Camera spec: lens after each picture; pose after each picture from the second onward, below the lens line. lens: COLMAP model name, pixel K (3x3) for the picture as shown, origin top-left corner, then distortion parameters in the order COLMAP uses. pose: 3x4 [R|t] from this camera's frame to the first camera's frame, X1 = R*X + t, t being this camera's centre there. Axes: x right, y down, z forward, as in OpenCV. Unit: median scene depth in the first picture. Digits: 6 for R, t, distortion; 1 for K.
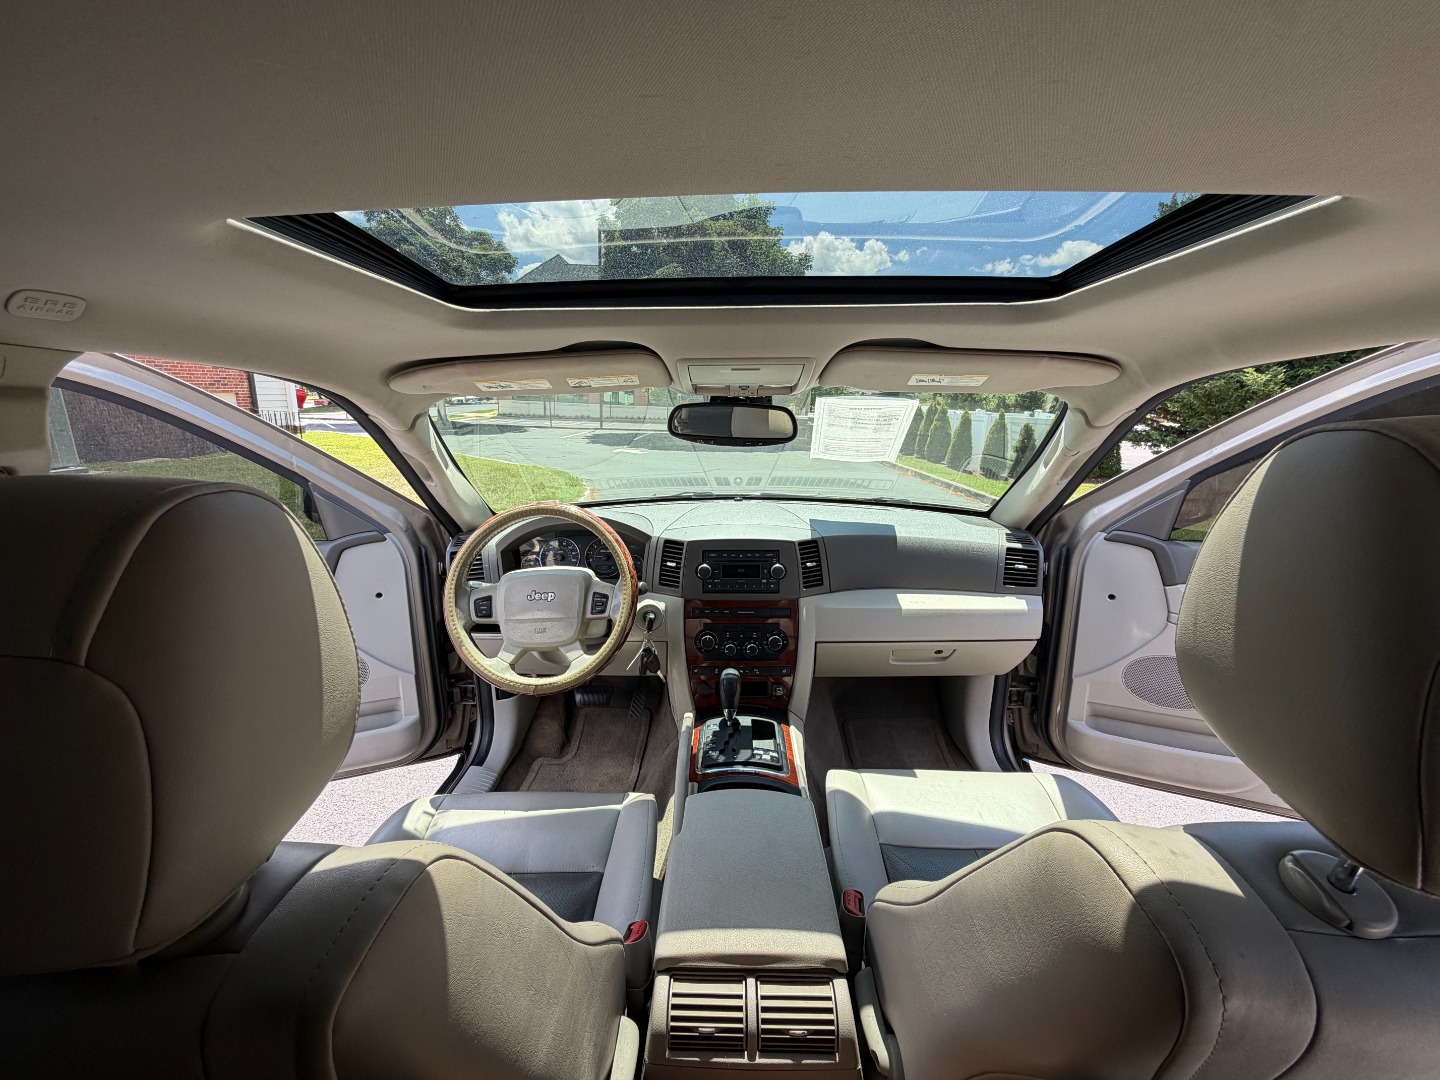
lens RADIAL K [[577.7, 0, 714.8], [0, 577.7, 541.6], [0, 0, 1]] dist [0.000037, 0.000739]
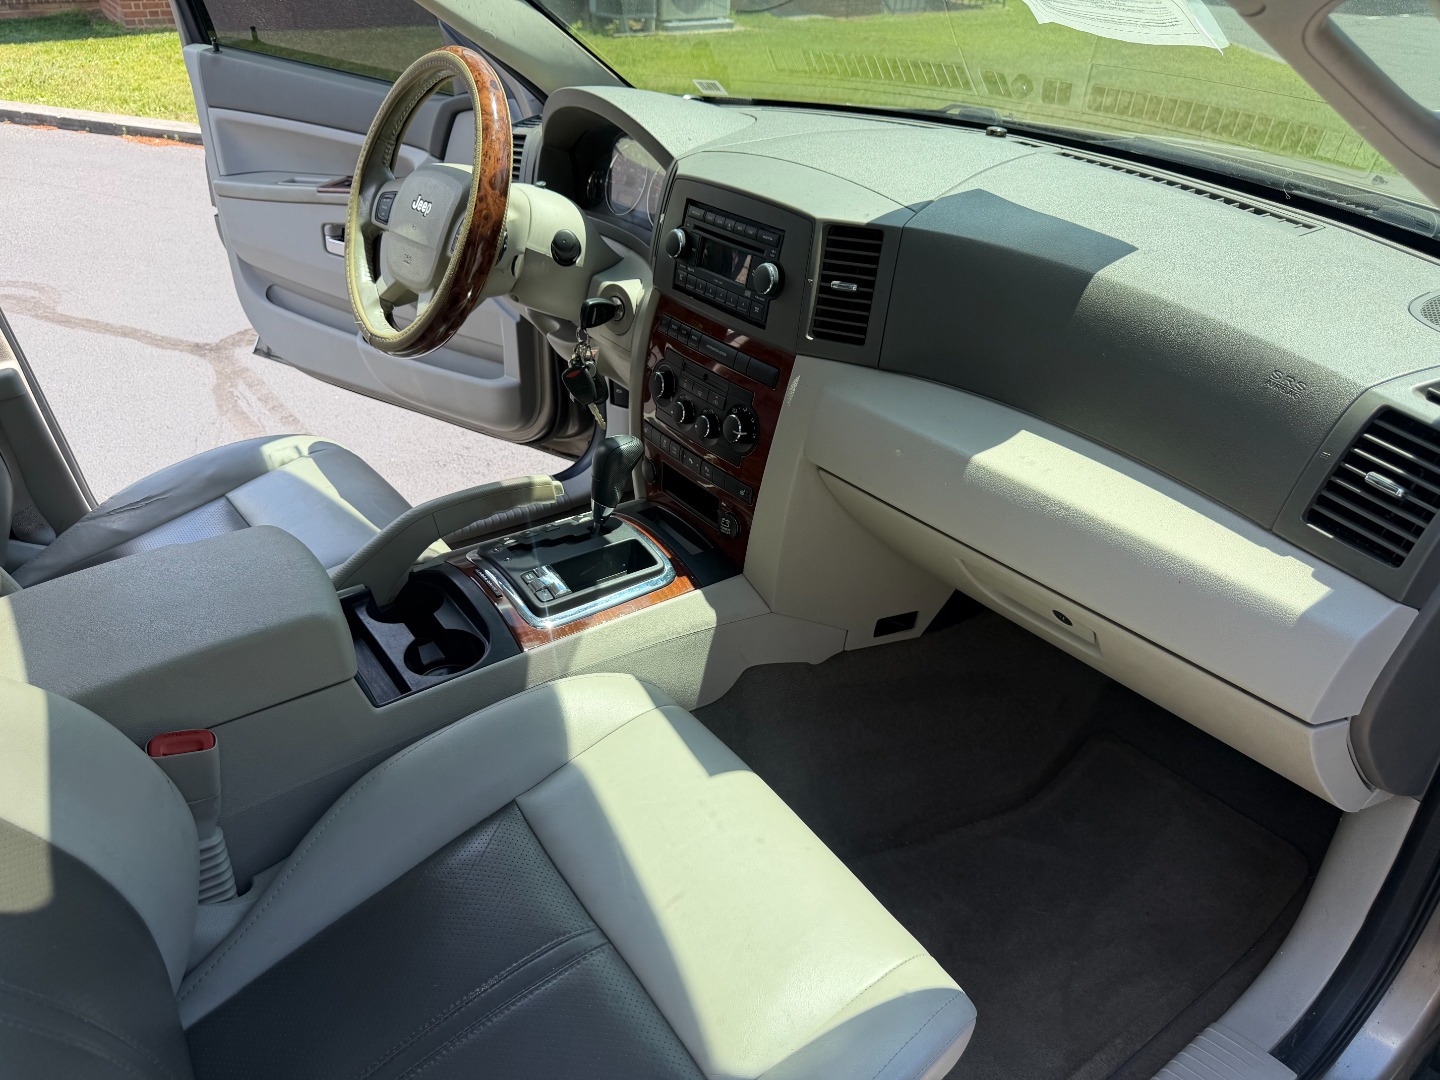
lens RADIAL K [[1022.2, 0, 720.6], [0, 1022.2, 540.0], [0, 0, 1]] dist [0.085574, -0.116699]
pose [[0.599559, 0.415749, -0.683872, 0.702897], [-0.207302, 0.905999, 0.369042, -0.051459], [0.773016, -0.079495, 0.629386, 0.435137]]
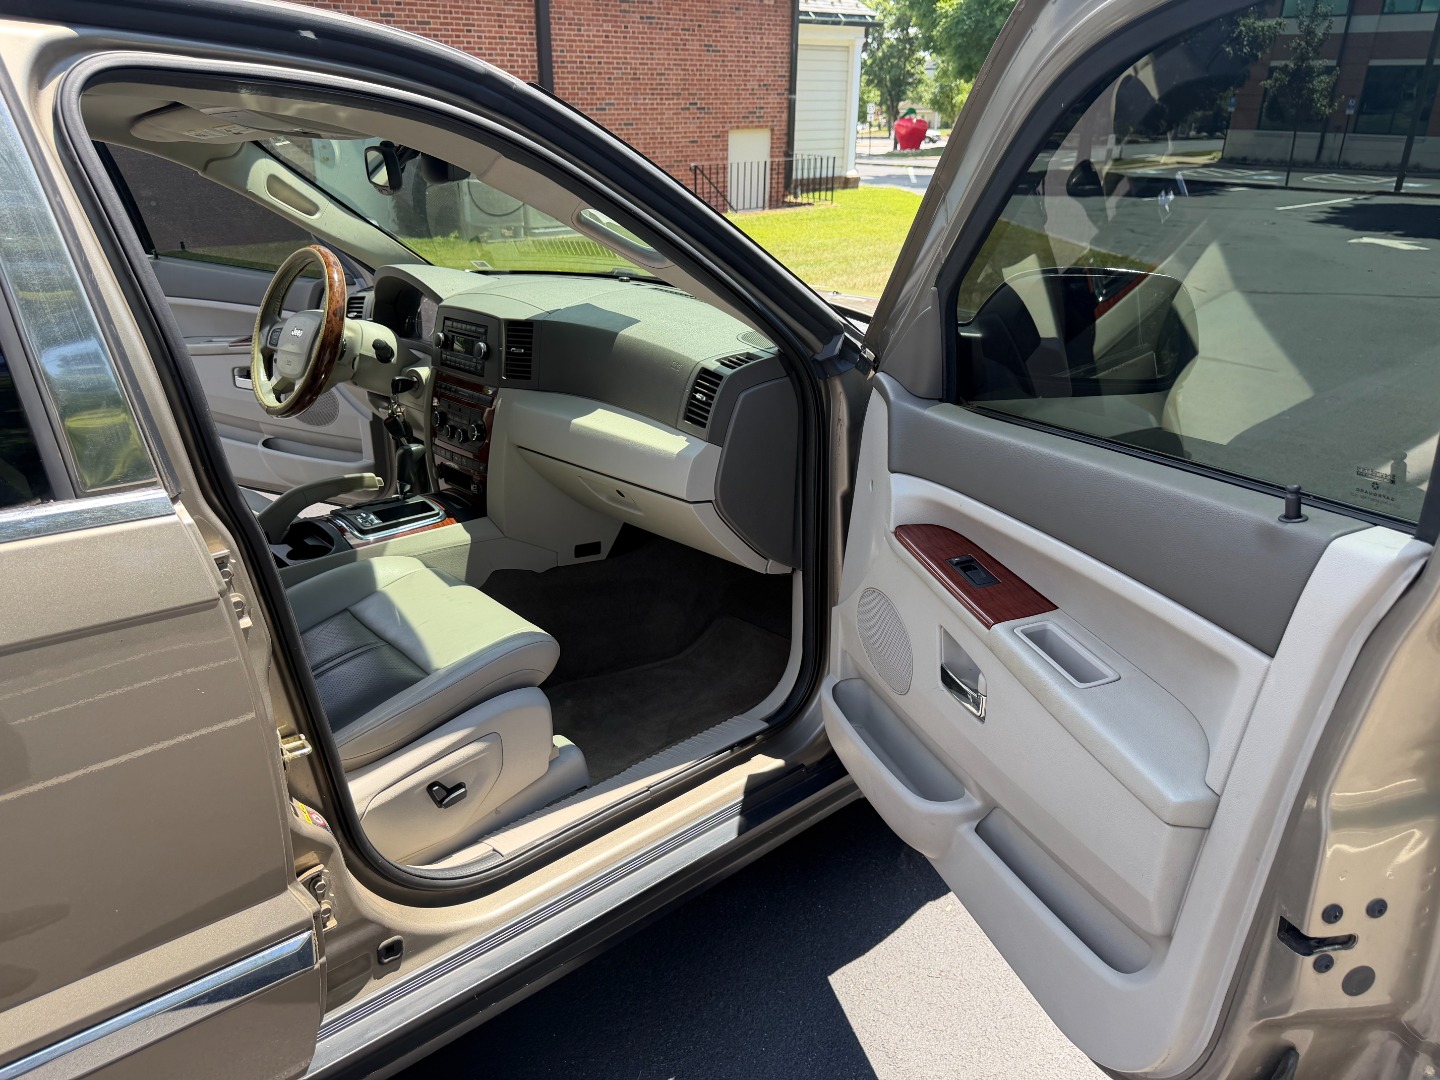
lens RADIAL K [[1030.4, 0, 726.2], [0, 1030.4, 546.4], [0, 0, 1]] dist [0.112805, -0.193231]
pose [[0.682027, 0.254929, -0.685457, 1.465406], [-0.160361, 0.966598, 0.199930, -0.035268], [0.713529, -0.026437, 0.700127, 0.154407]]
